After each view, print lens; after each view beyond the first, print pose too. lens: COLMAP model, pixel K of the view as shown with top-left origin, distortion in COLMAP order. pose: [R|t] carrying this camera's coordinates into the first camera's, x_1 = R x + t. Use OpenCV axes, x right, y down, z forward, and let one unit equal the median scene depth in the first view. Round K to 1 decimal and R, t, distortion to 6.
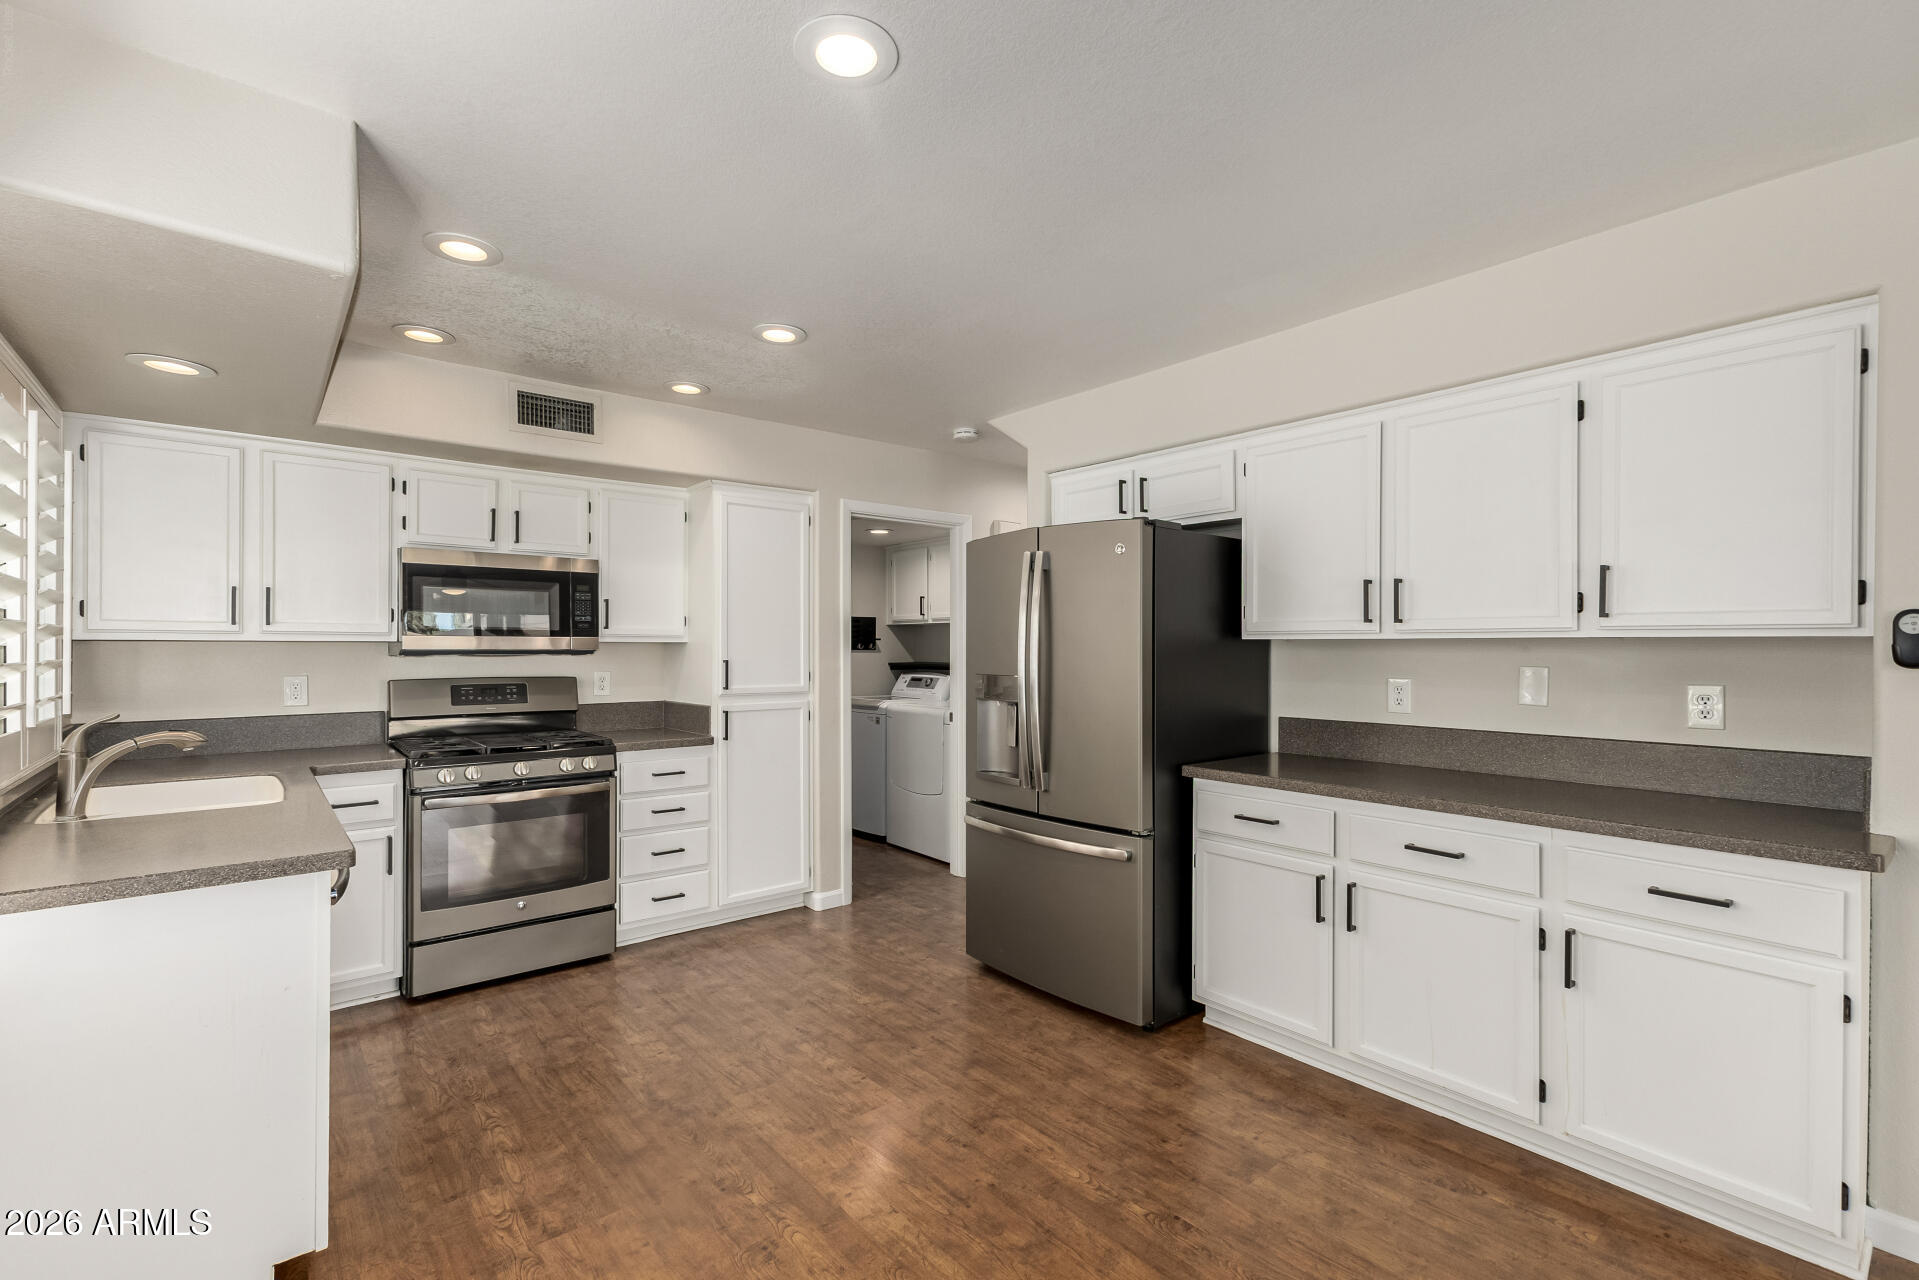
lens RADIAL K [[822.8, 0, 963.3], [0, 822.8, 645.3], [0, 0, 1]] dist [0.012262, -0.000145]
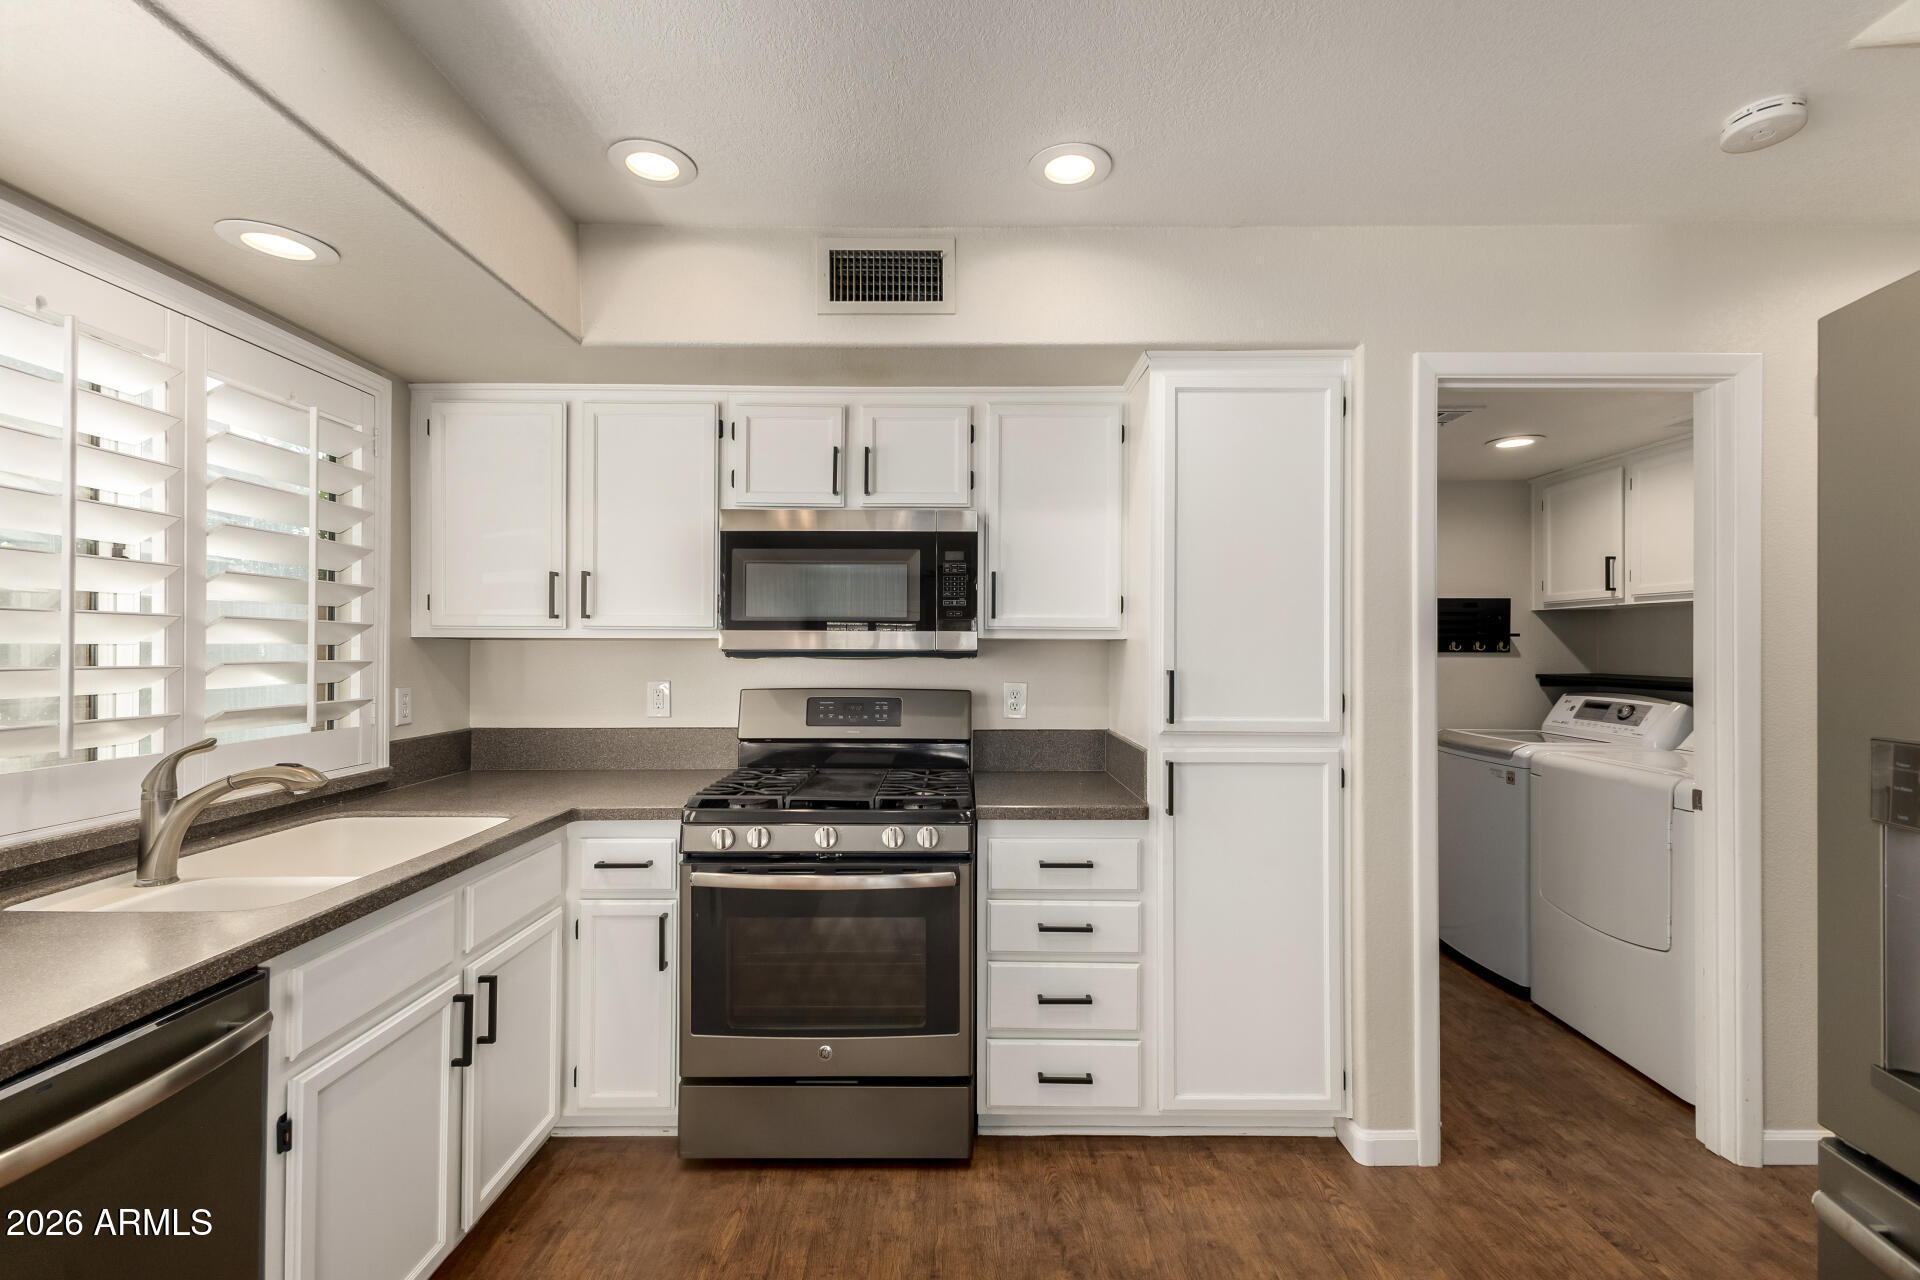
lens RADIAL K [[823.2, 0, 963.8], [0, 823.2, 645.3], [0, 0, 1]] dist [0.012262, -0.000145]
pose [[0.763157, 0.000128, -0.646213, -0.032880], [-0.000495, 1.000000, -0.000386, 0.001275], [0.646213, 0.000615, 0.763157, 0.455815]]
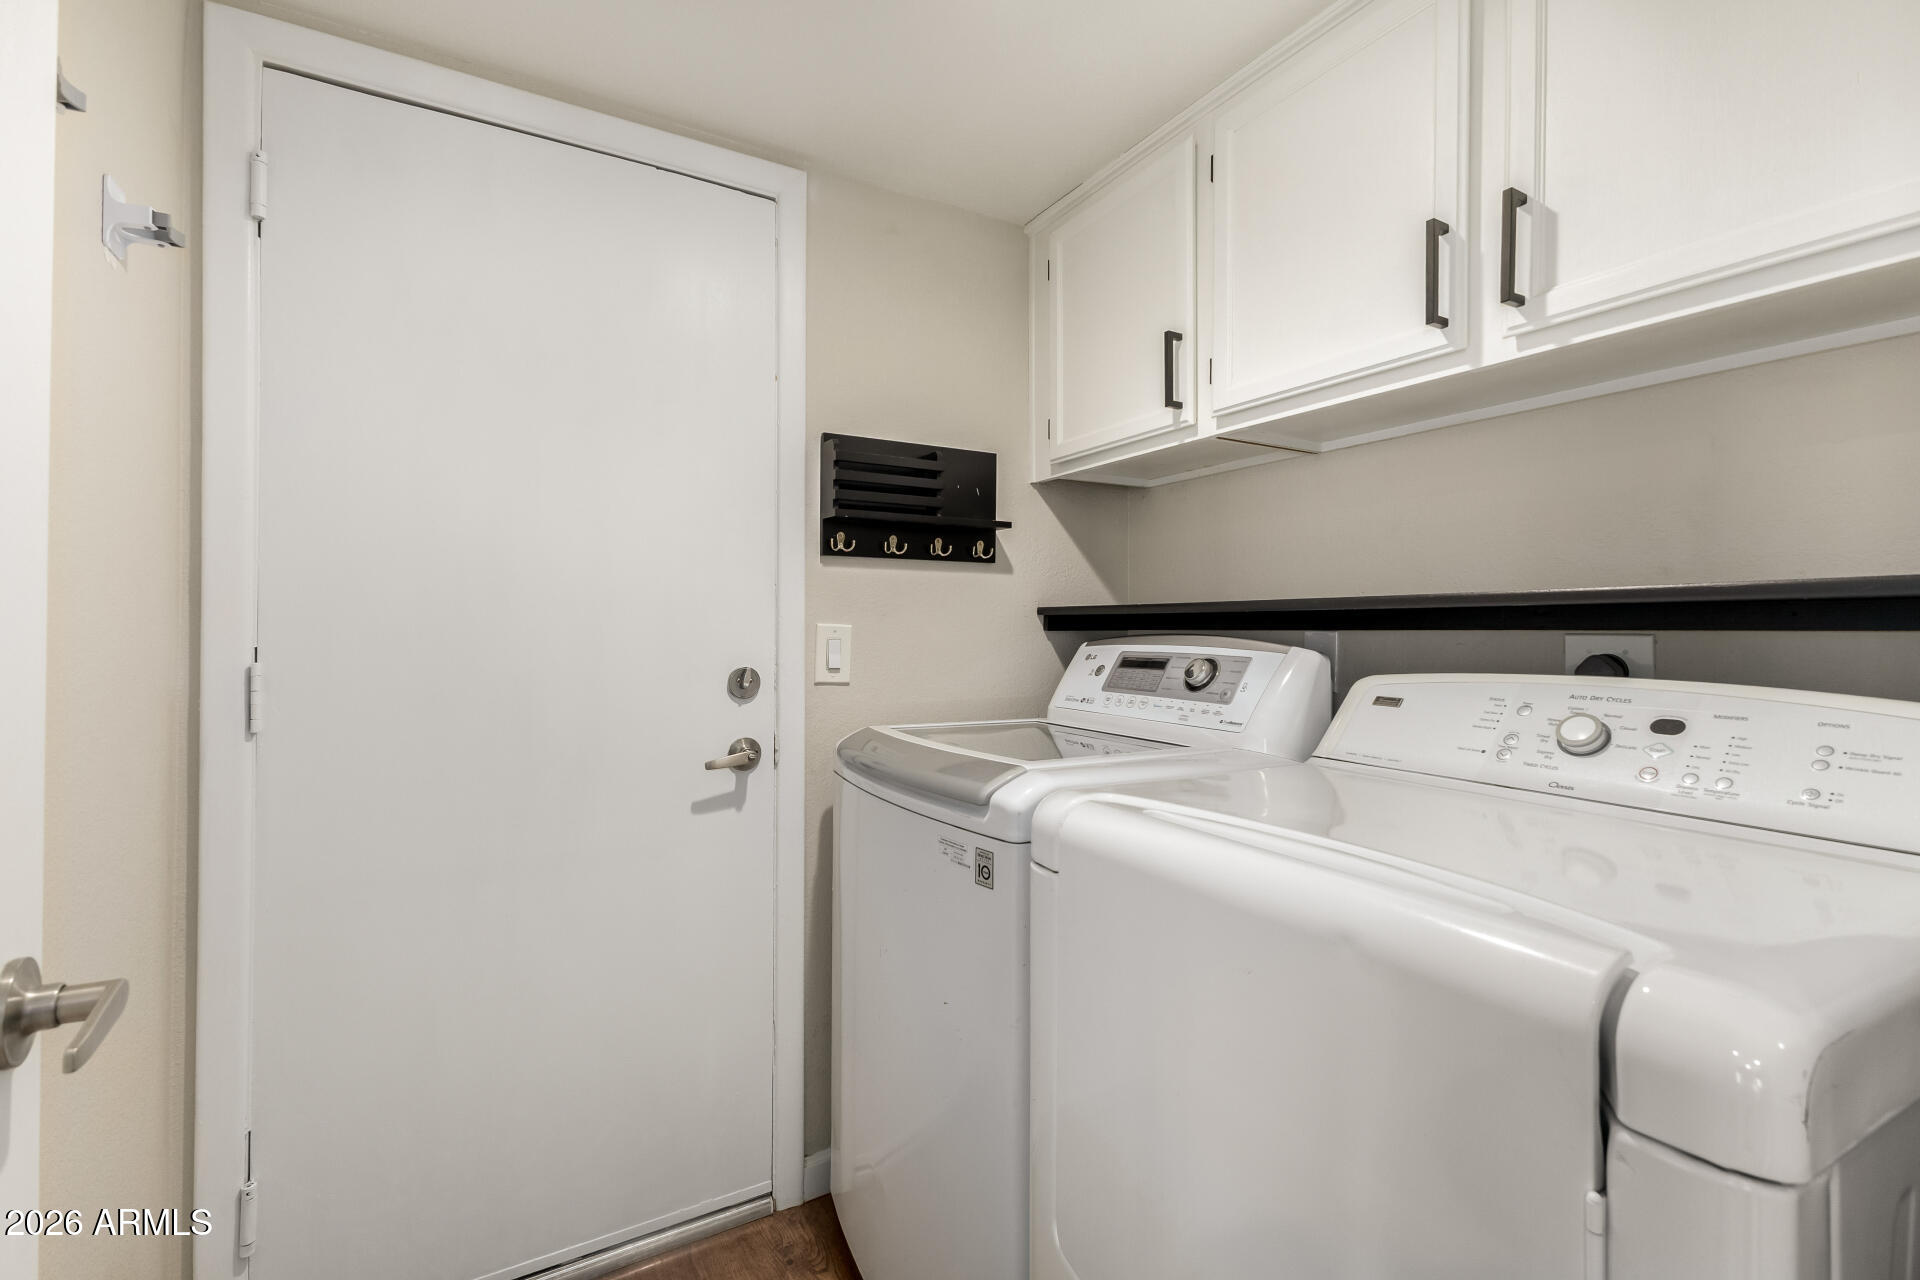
lens RADIAL K [[823.2, 0, 963.8], [0, 823.2, 645.3], [0, 0, 1]] dist [0.012262, -0.000145]
pose [[0.983863, 0.001458, -0.178917, -0.103772], [0.002130, 0.999800, 0.019860, 0.047483], [0.178910, -0.019921, 0.983664, 1.137882]]
